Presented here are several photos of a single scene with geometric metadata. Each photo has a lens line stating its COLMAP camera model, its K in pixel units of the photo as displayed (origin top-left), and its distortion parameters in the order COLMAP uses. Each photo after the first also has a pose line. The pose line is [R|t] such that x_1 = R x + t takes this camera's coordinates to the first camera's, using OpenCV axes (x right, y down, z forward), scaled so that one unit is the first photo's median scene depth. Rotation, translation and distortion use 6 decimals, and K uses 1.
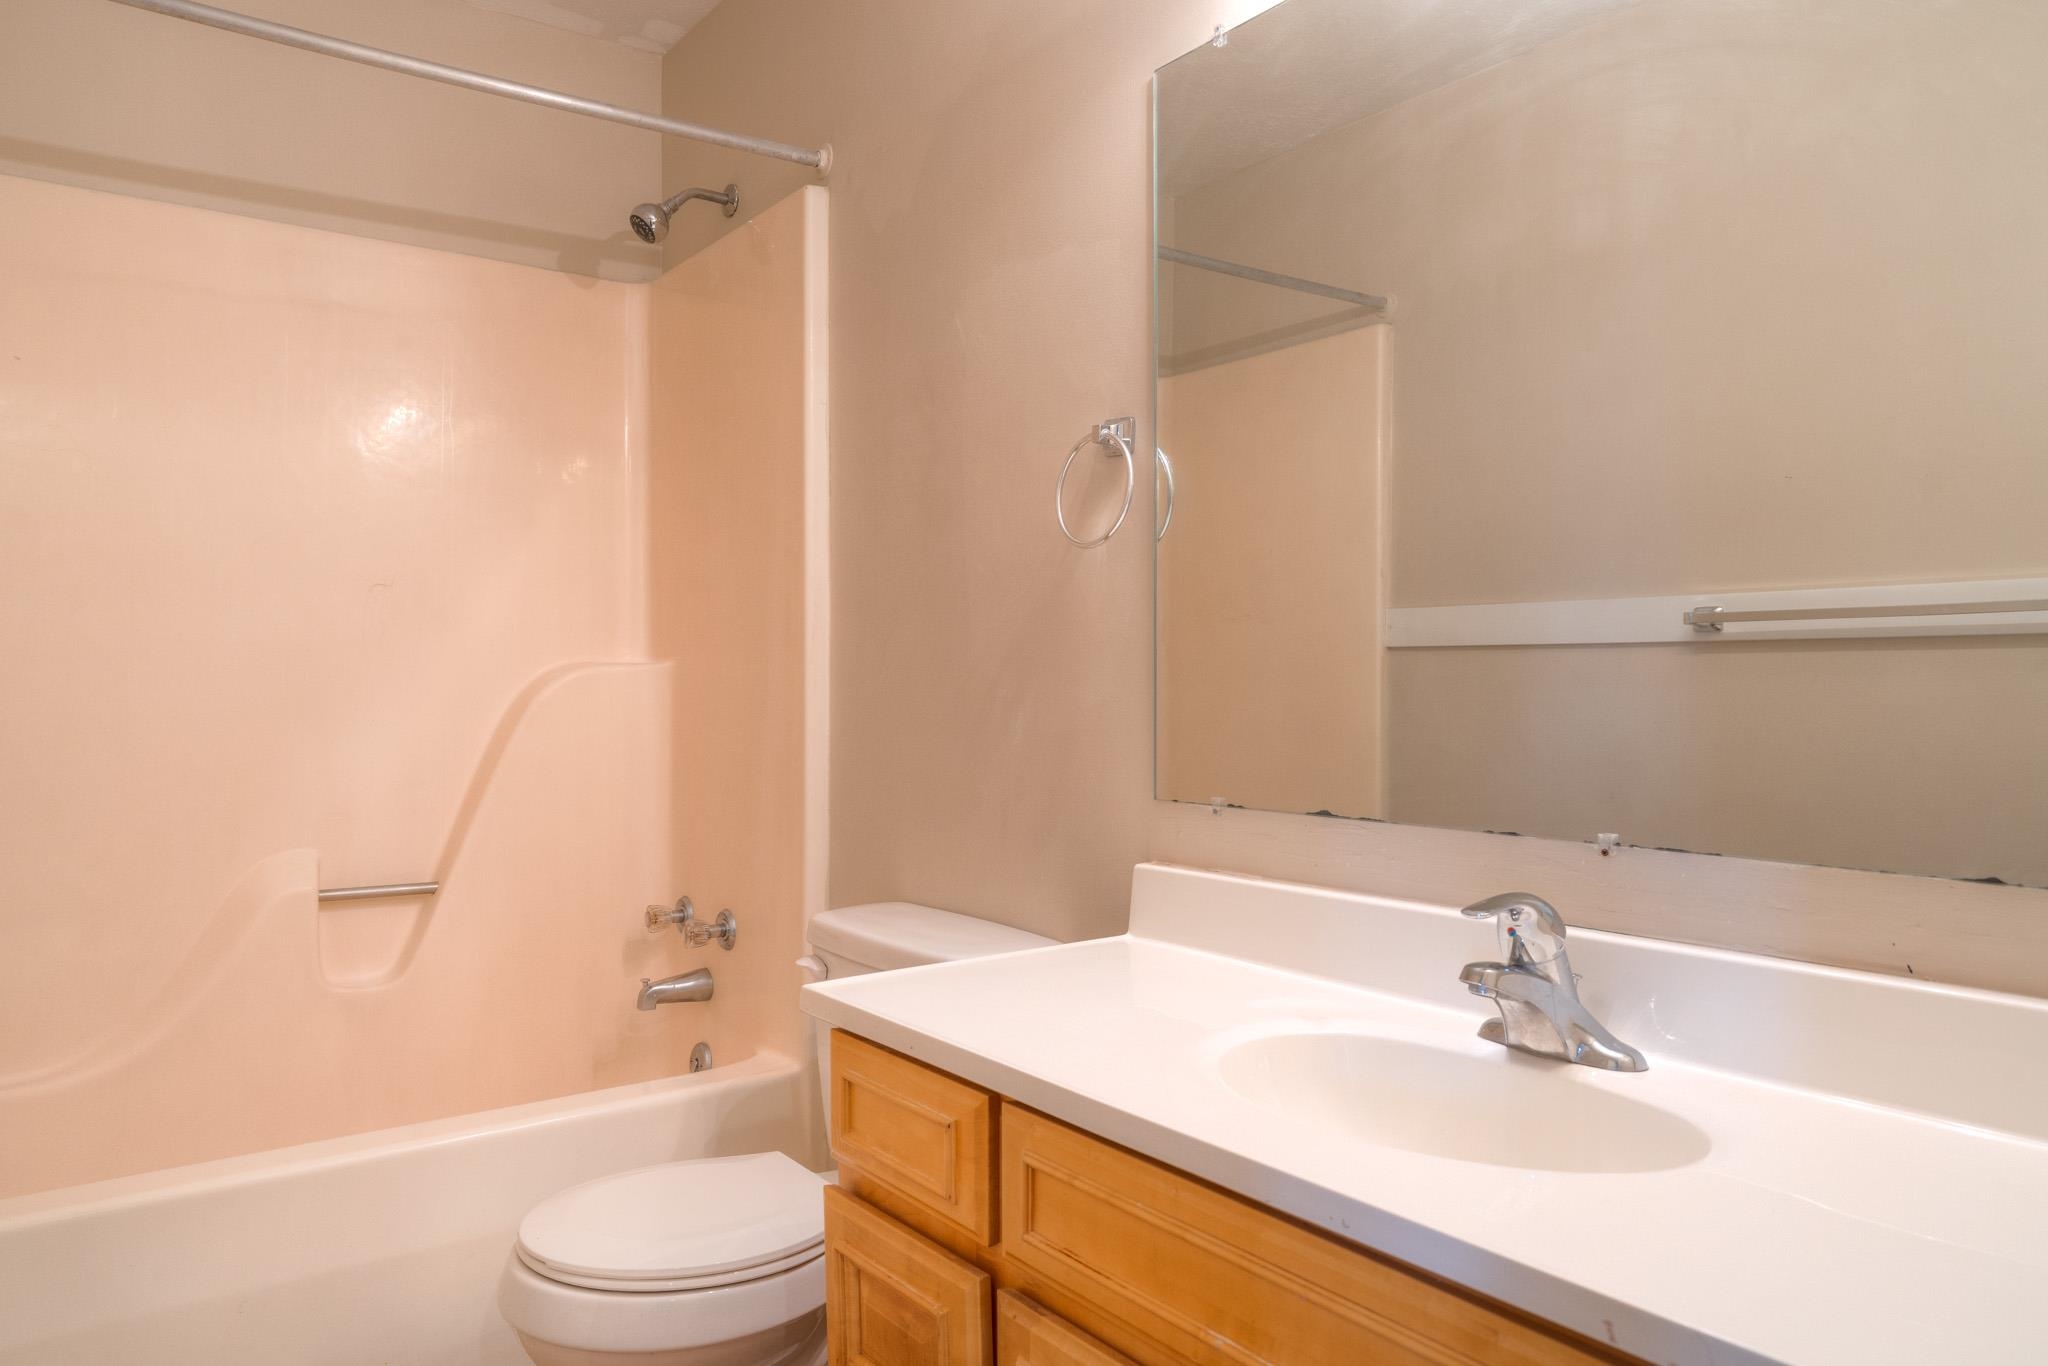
lens RADIAL K [[1371.9, 0, 1024.0], [0, 1371.9, 683.0], [0, 0, 1]] dist [0.029647, -0.001486]
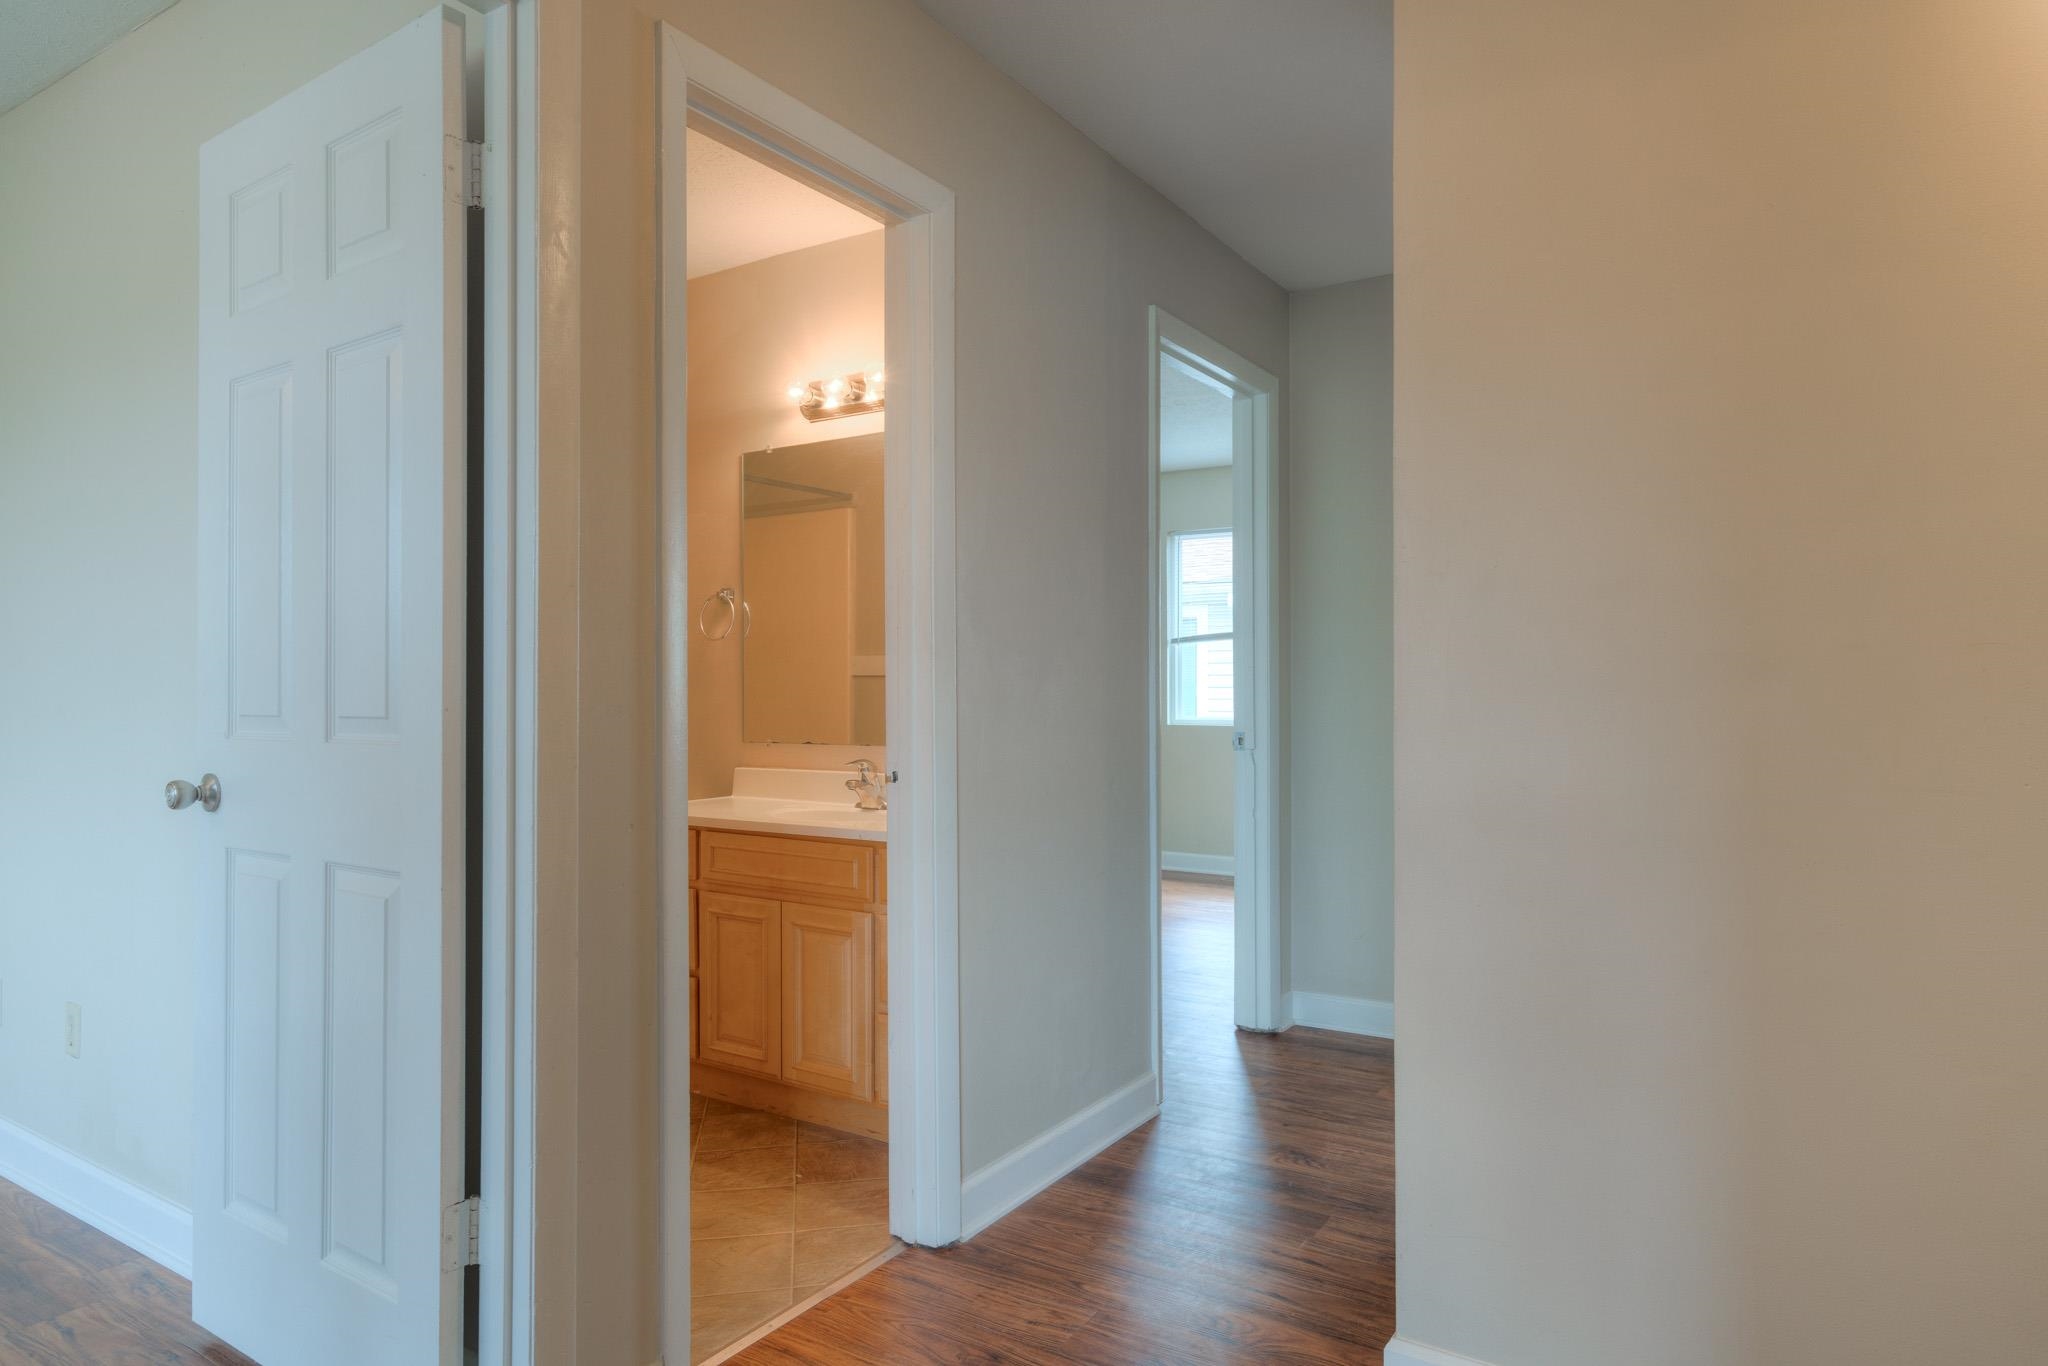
lens RADIAL K [[1180.4, 0, 1029.3], [0, 1180.4, 657.7], [0, 0, 1]] dist [-0.001598, 0.000223]
pose [[0.932751, 0.003196, 0.360507, -0.193857], [0.007436, 0.999577, -0.028101, -0.004925], [-0.360444, 0.028892, 0.932333, -1.198530]]
